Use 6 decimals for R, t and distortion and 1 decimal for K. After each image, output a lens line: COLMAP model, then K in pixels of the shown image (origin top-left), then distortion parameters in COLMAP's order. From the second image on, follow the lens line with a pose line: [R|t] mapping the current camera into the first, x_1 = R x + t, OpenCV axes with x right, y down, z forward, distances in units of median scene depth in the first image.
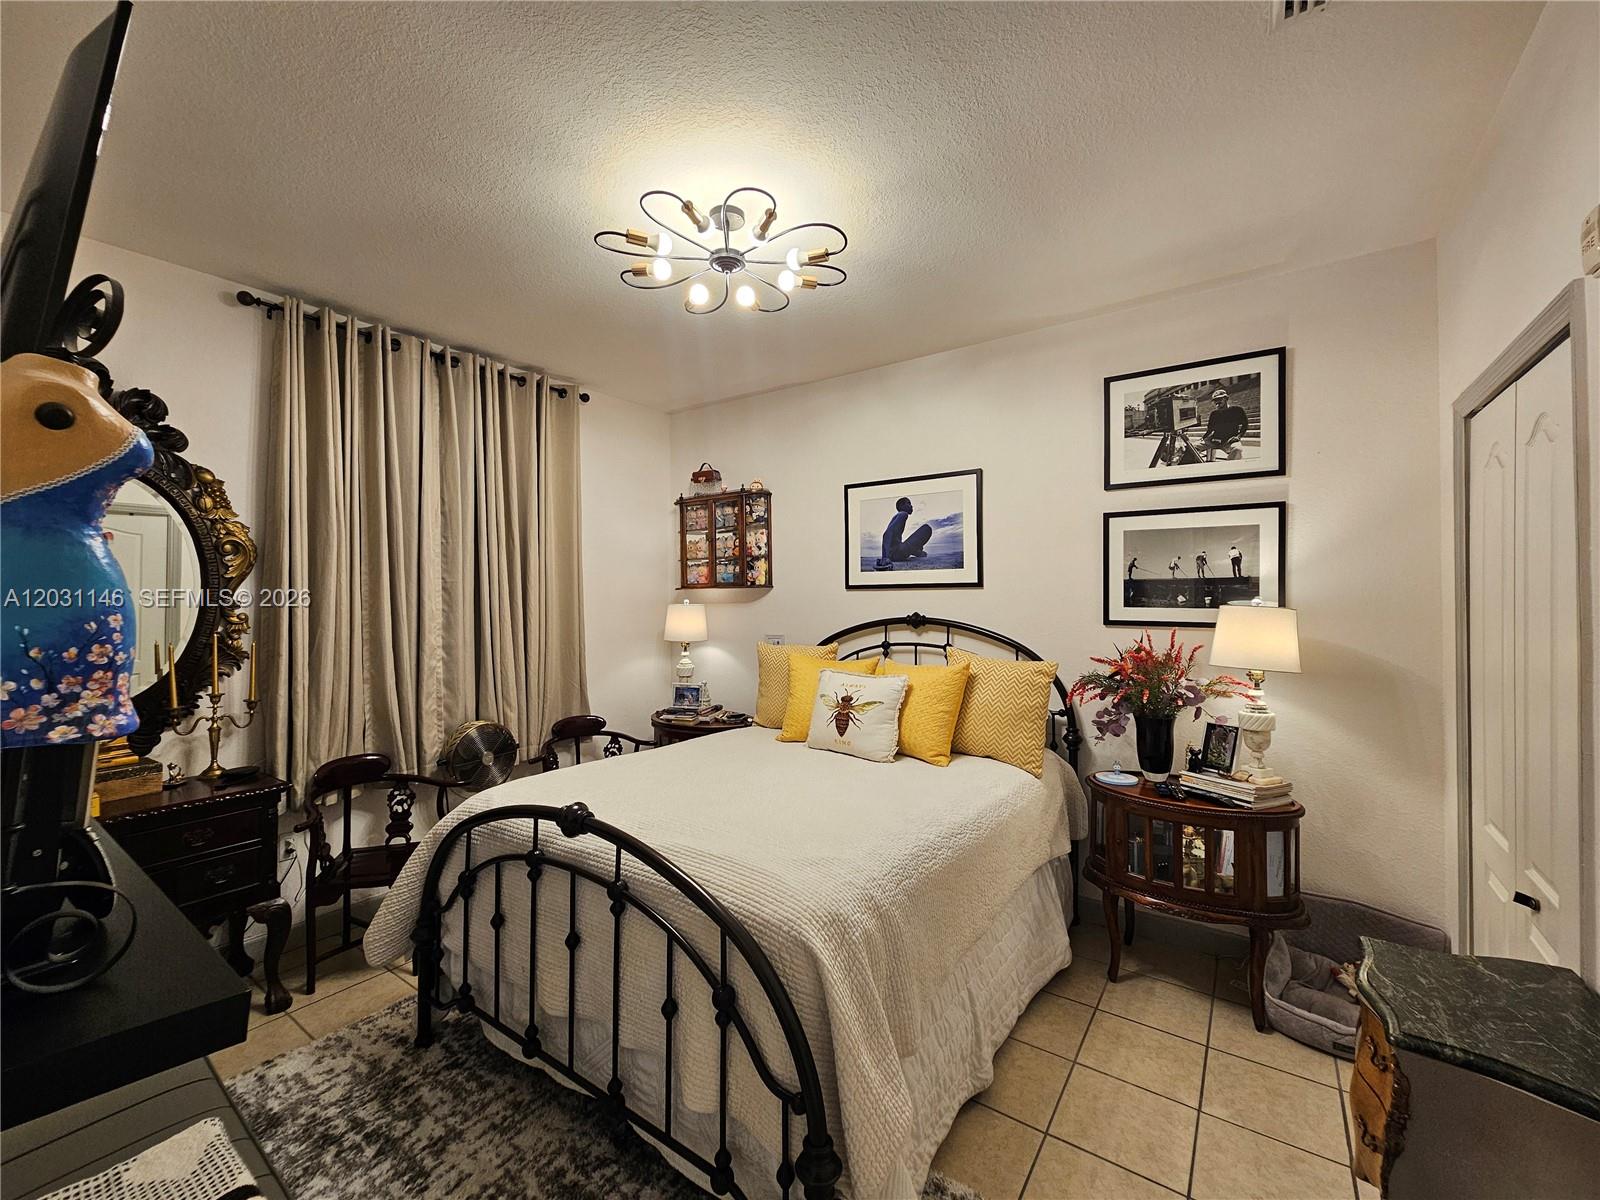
lens RADIAL K [[656.5, 0, 793.3], [0, 656.5, 596.7], [0, 0, 1]] dist [-0.000446, -0.000288]
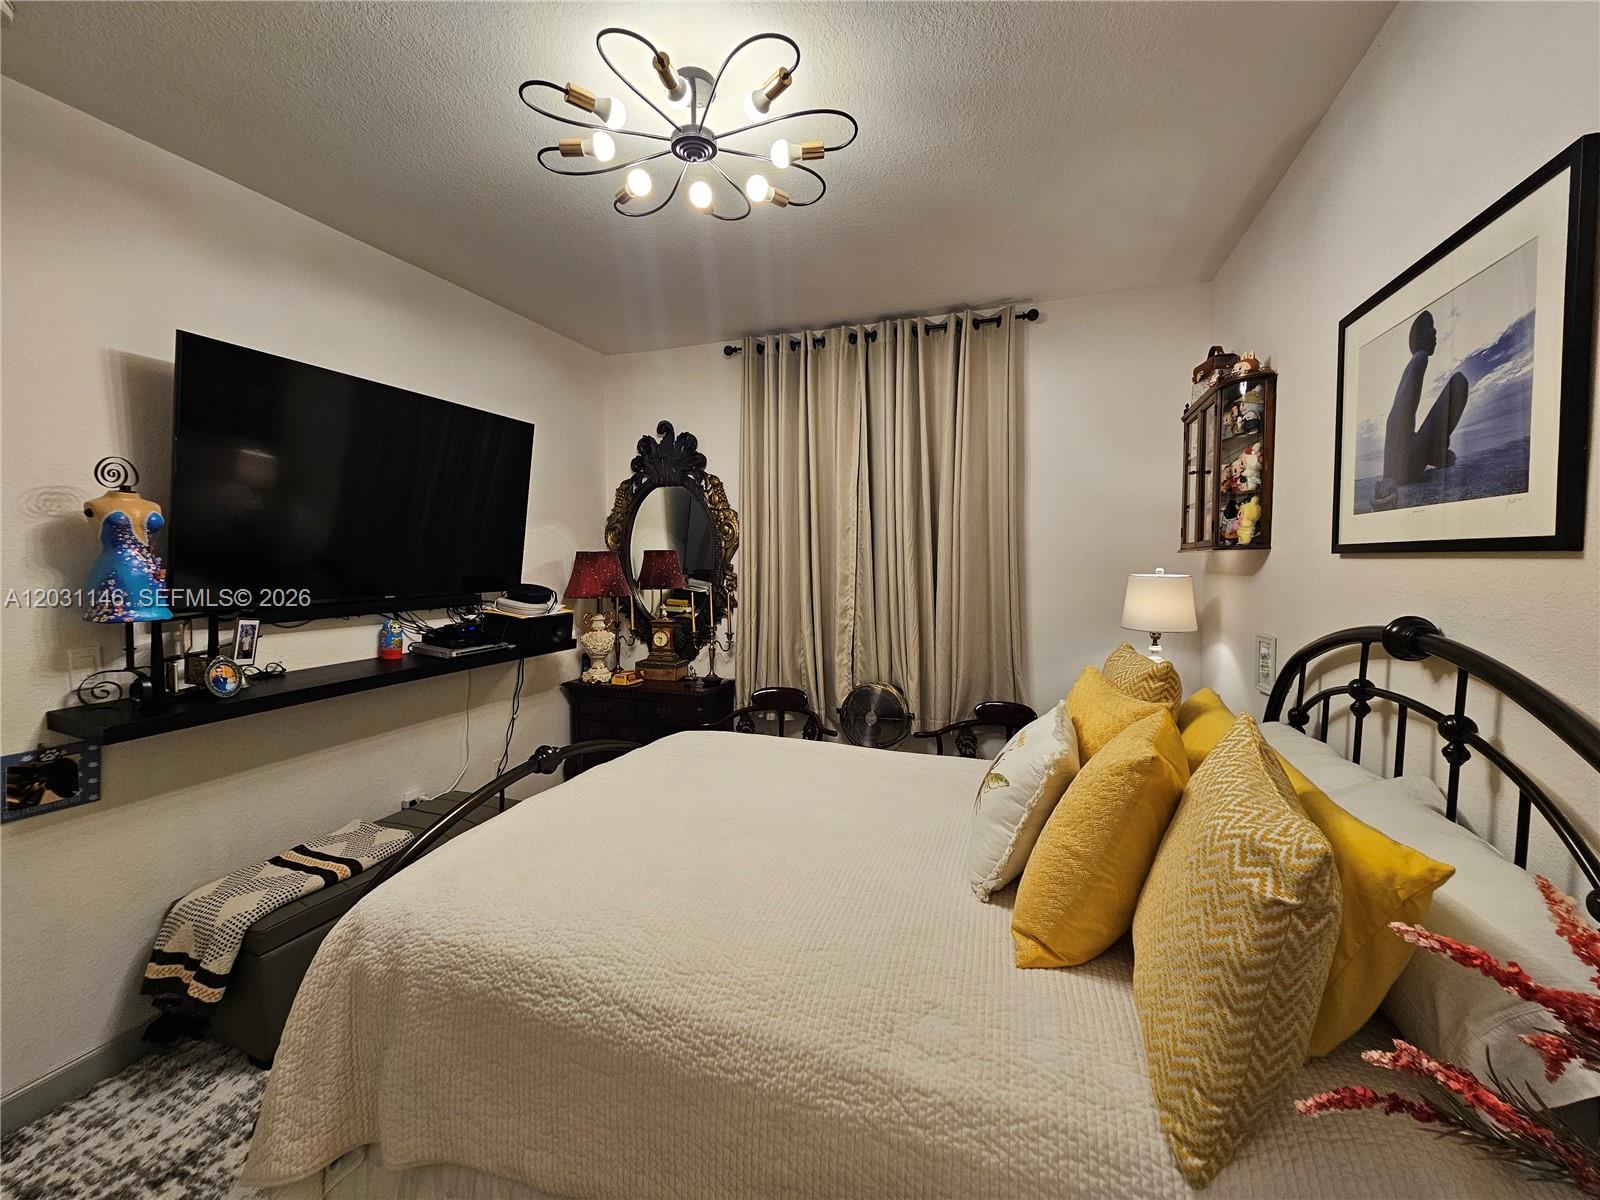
lens RADIAL K [[656.5, 0, 795.6], [0, 656.5, 596.6], [0, 0, 1]] dist [-0.000446, -0.000288]
pose [[0.281127, 0.062389, -0.957640, 0.439189], [0.003750, 0.997806, 0.066106, -0.013652], [0.959663, -0.022175, 0.280276, 0.541004]]
